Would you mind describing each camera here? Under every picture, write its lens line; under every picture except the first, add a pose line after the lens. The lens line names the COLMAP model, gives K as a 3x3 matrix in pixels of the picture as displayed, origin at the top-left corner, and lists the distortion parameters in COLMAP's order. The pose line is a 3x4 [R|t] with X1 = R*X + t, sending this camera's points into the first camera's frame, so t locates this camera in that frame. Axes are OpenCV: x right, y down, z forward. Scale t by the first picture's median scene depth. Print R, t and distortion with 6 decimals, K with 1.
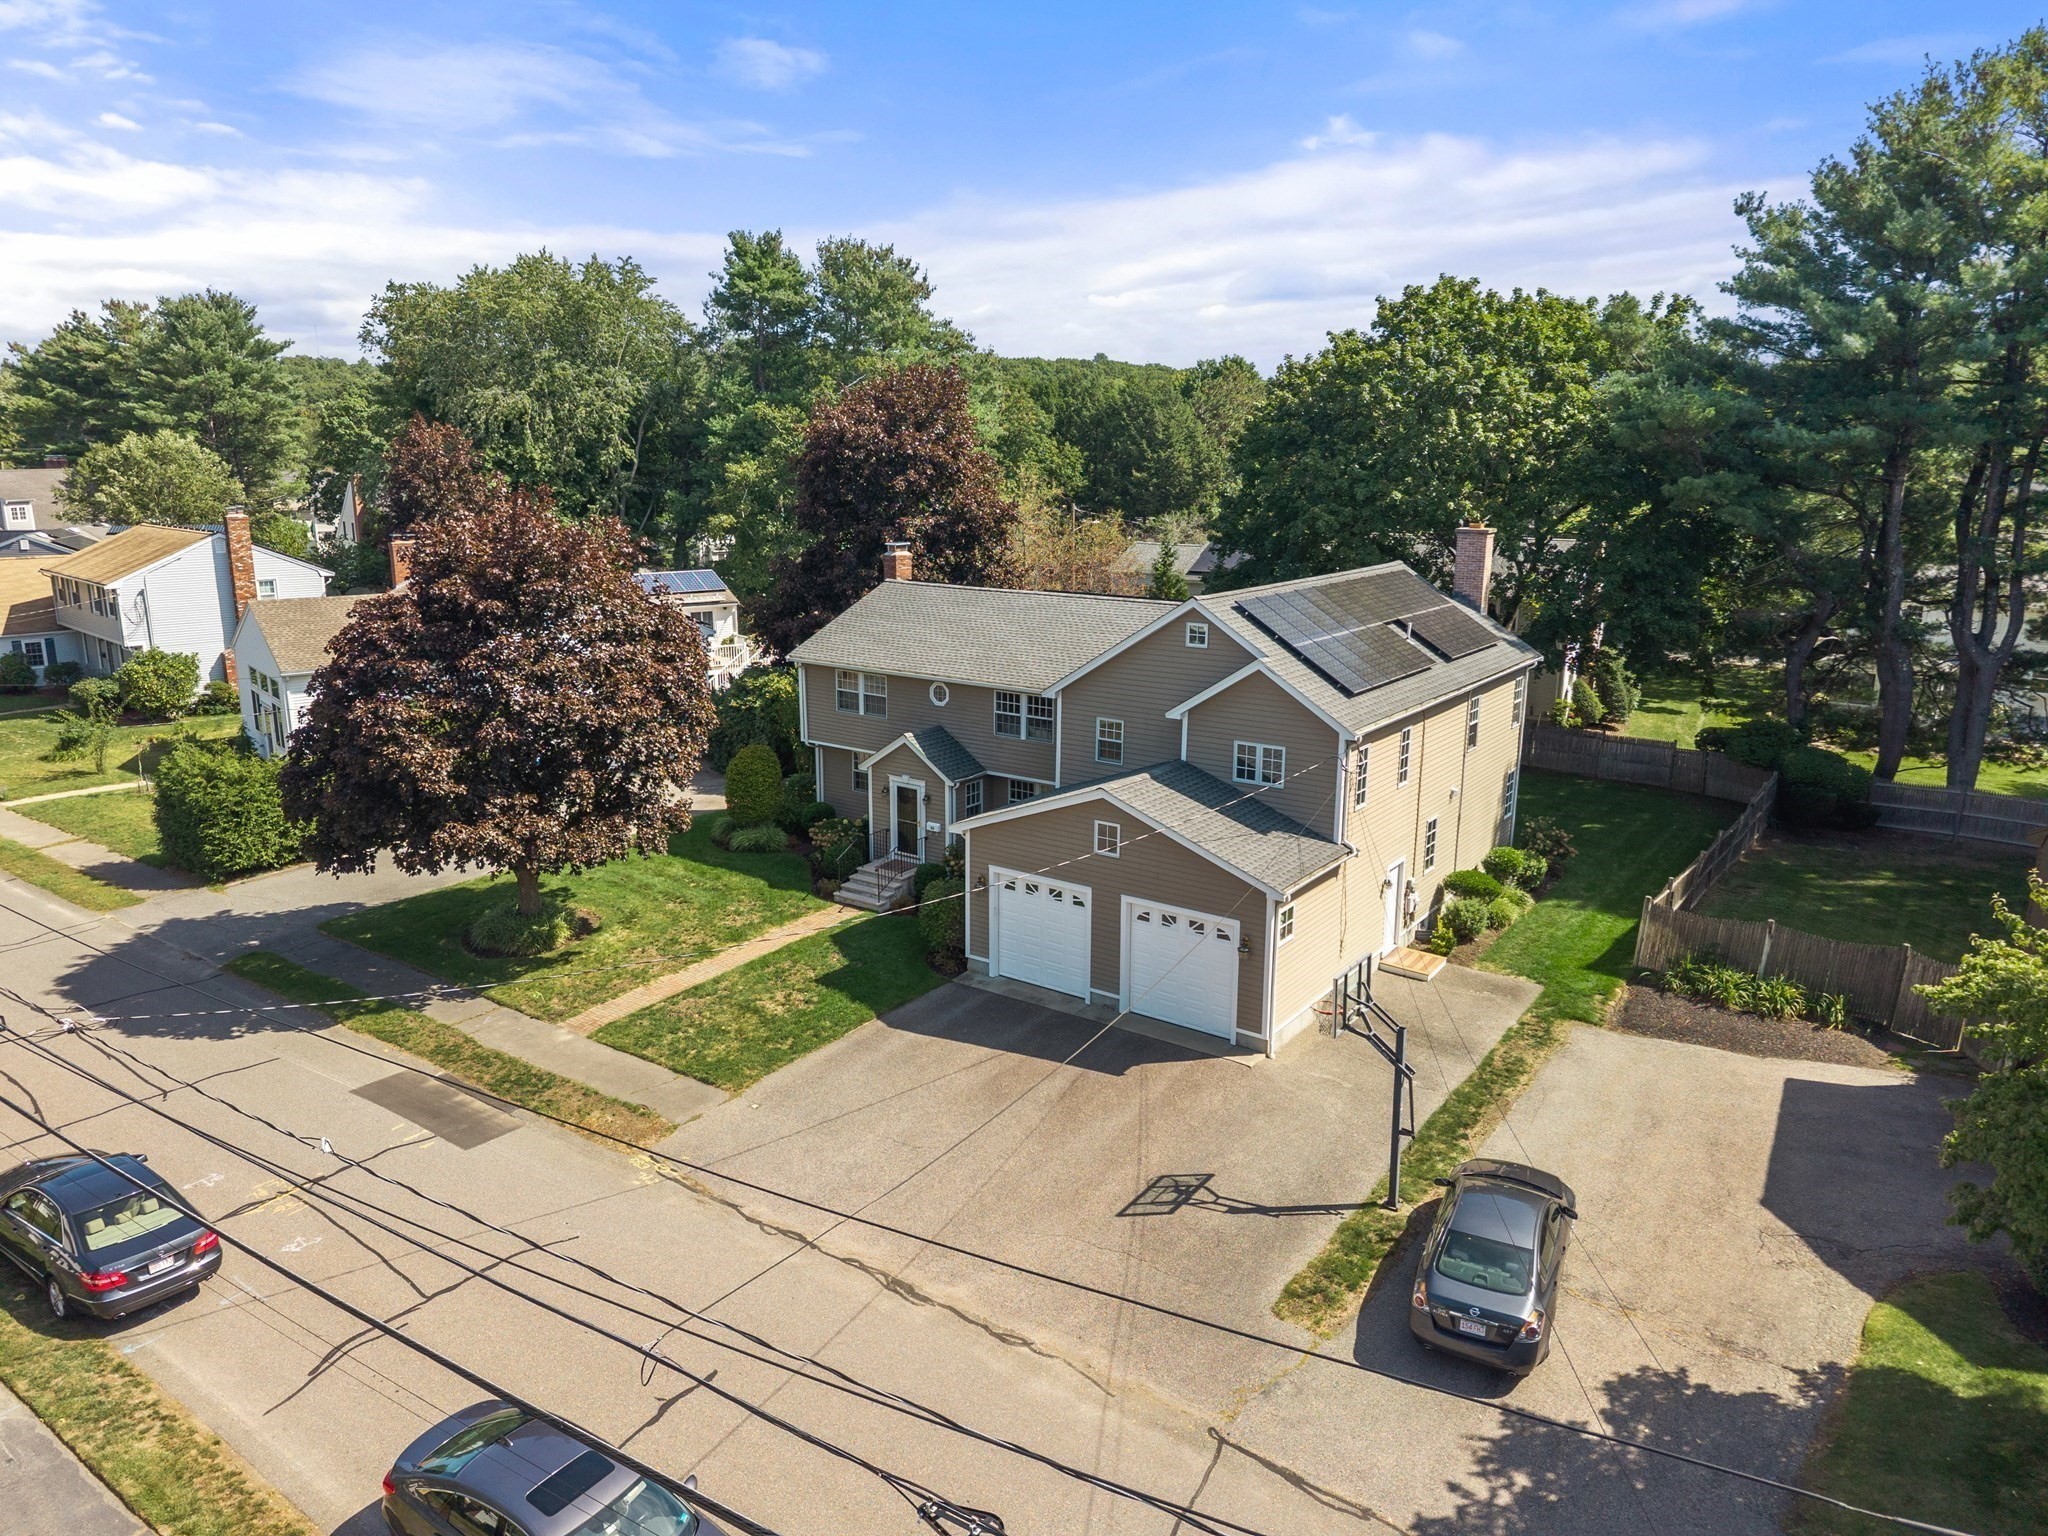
lens RADIAL K [[1373.3, 0, 1023.2], [0, 1373.3, 767.2], [0, 0, 1]] dist [0.018254, -0.017107]
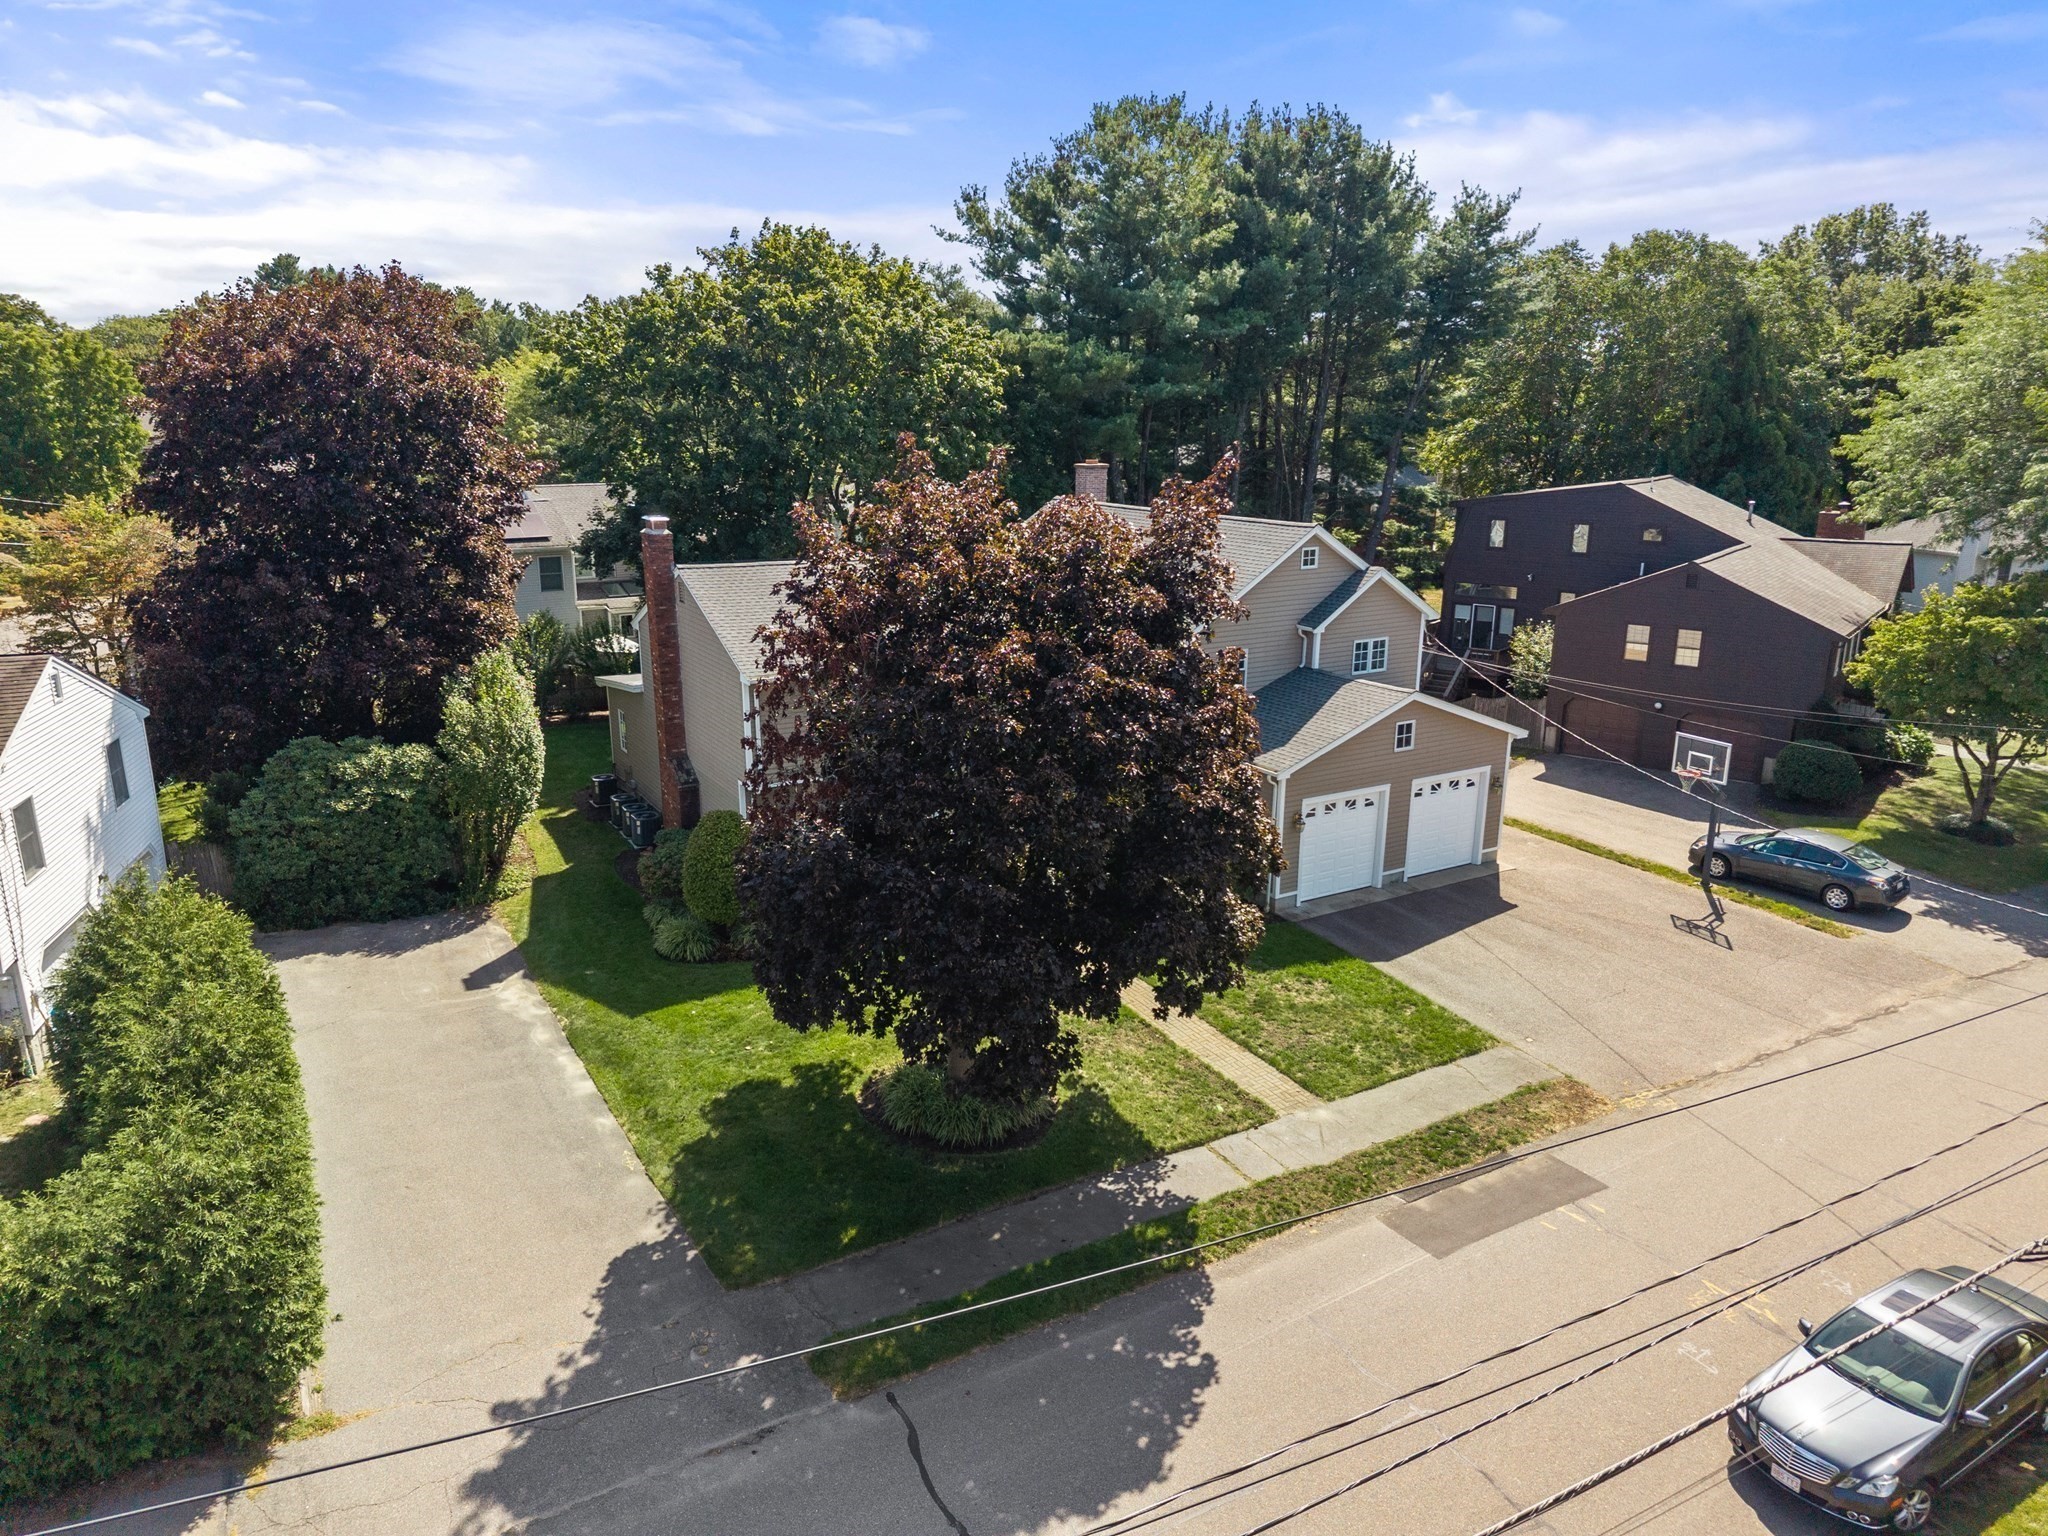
lens RADIAL K [[1373.3, 0, 1026.9], [0, 1373.3, 765.6], [0, 0, 1]] dist [0.018254, -0.017107]
pose [[0.403158, -0.238897, 0.883398, -1.046463], [0.205218, 0.964341, 0.167130, -0.173767], [-0.891824, 0.113909, 0.437807, 0.746998]]
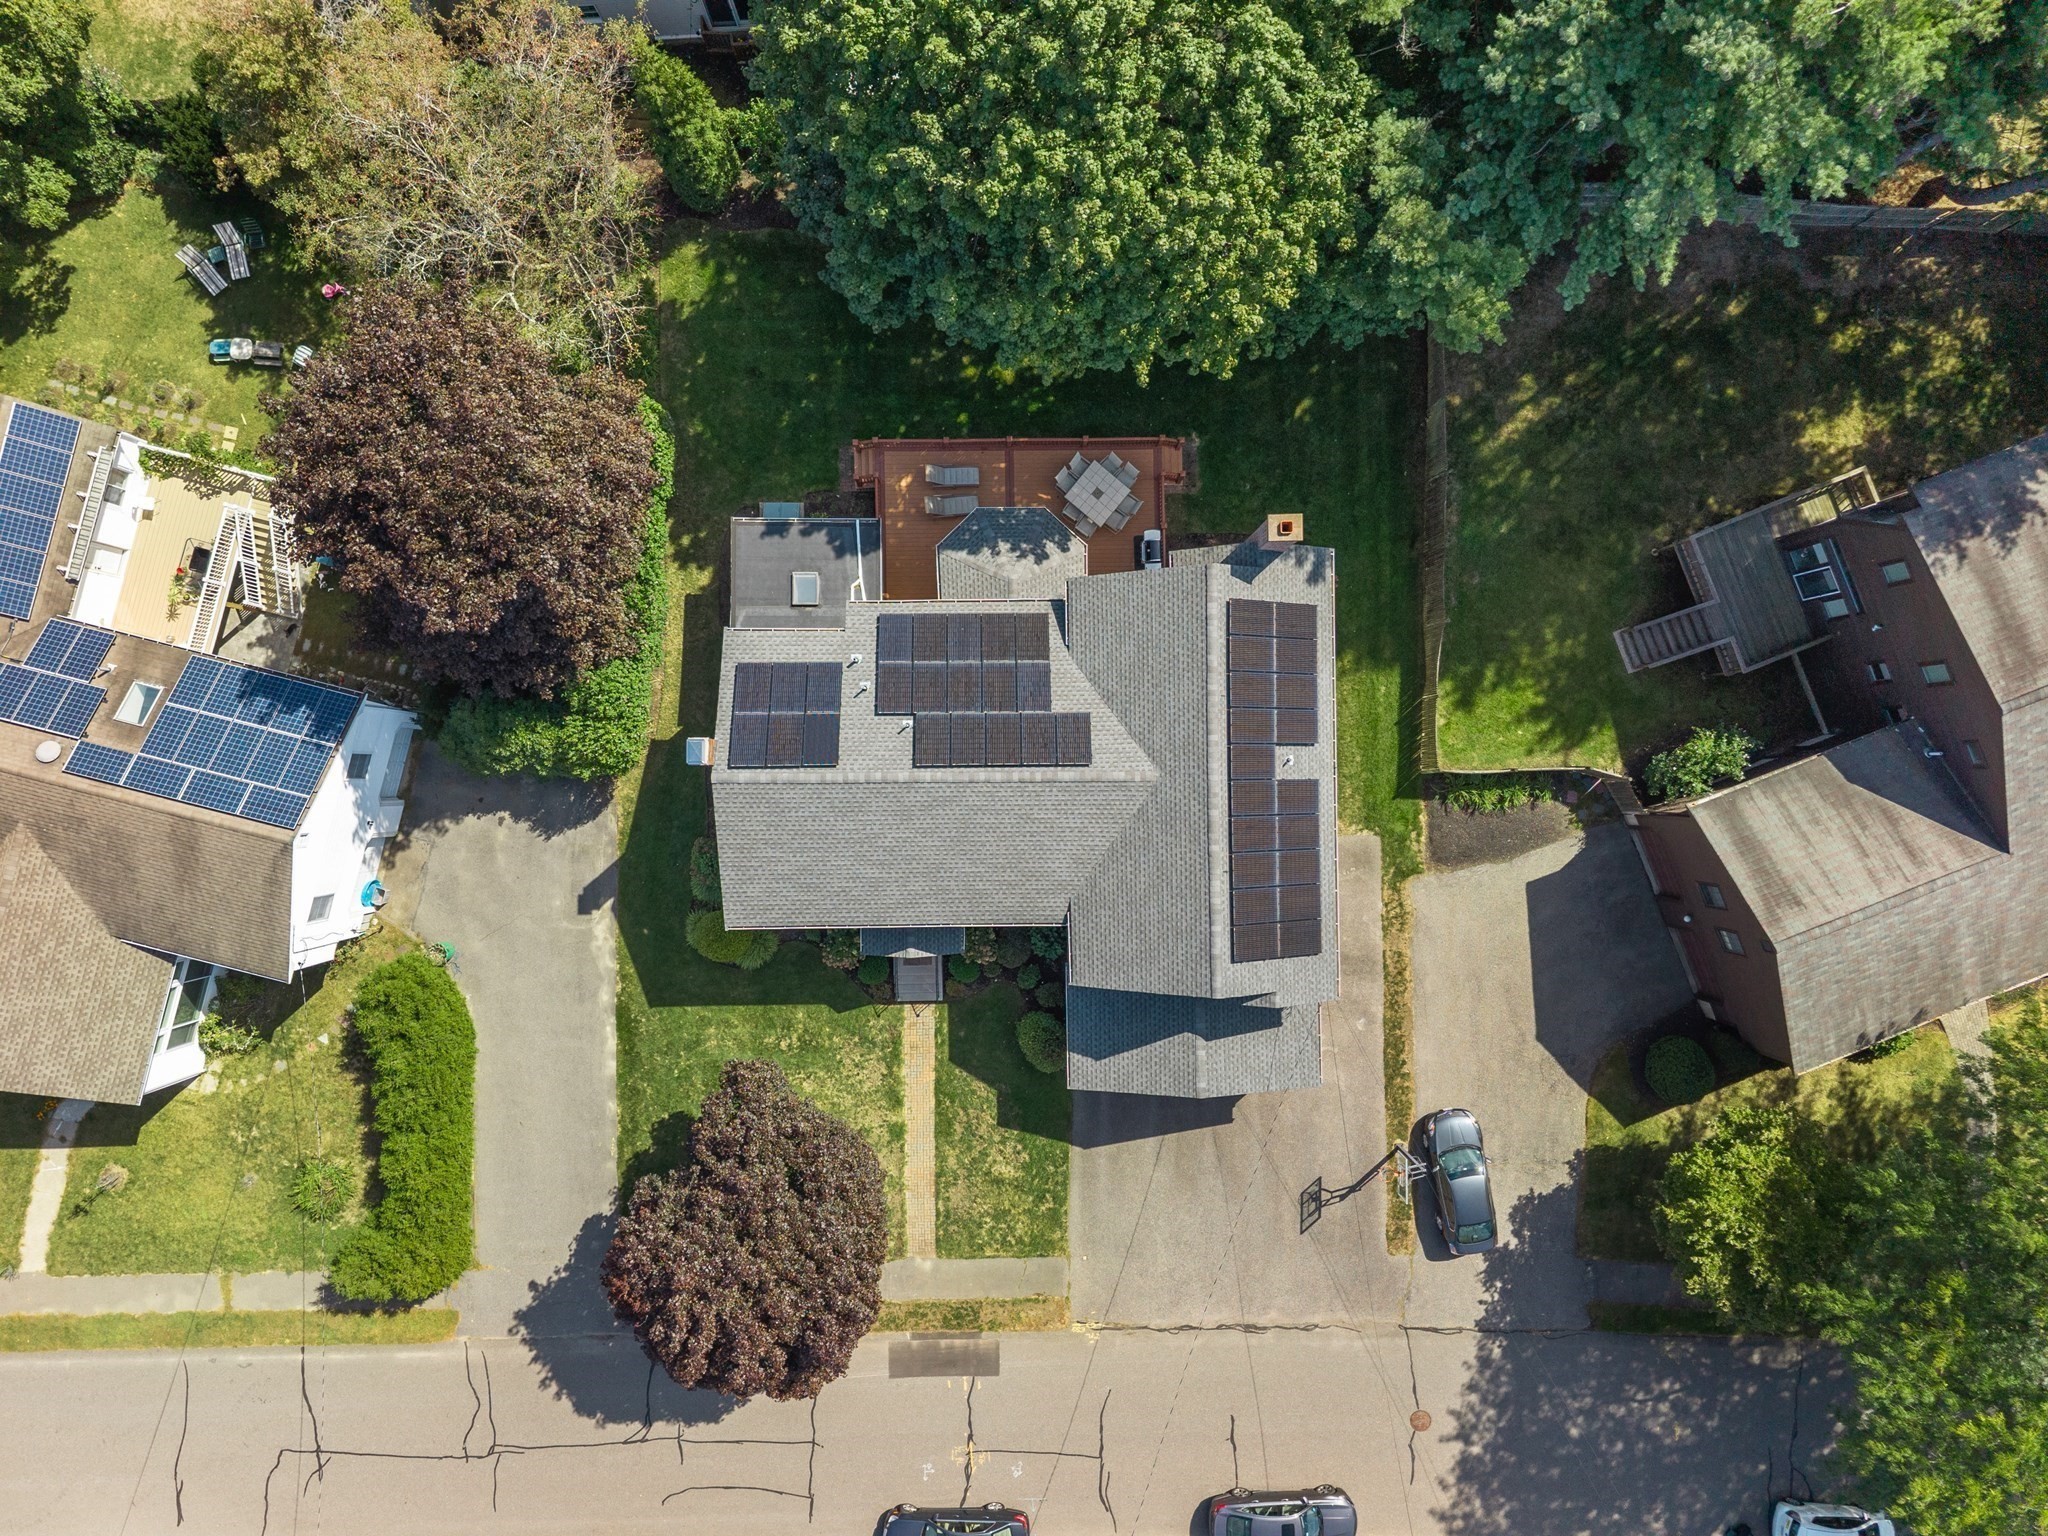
lens RADIAL K [[1373.3, 0, 1031.3], [0, 1373.3, 769.9], [0, 0, 1]] dist [0.018254, -0.017107]
pose [[0.809180, -0.587411, 0.013235, 0.093022], [0.120556, 0.188032, 0.974736, -1.464037], [-0.575059, -0.787142, 0.222968, 0.993042]]
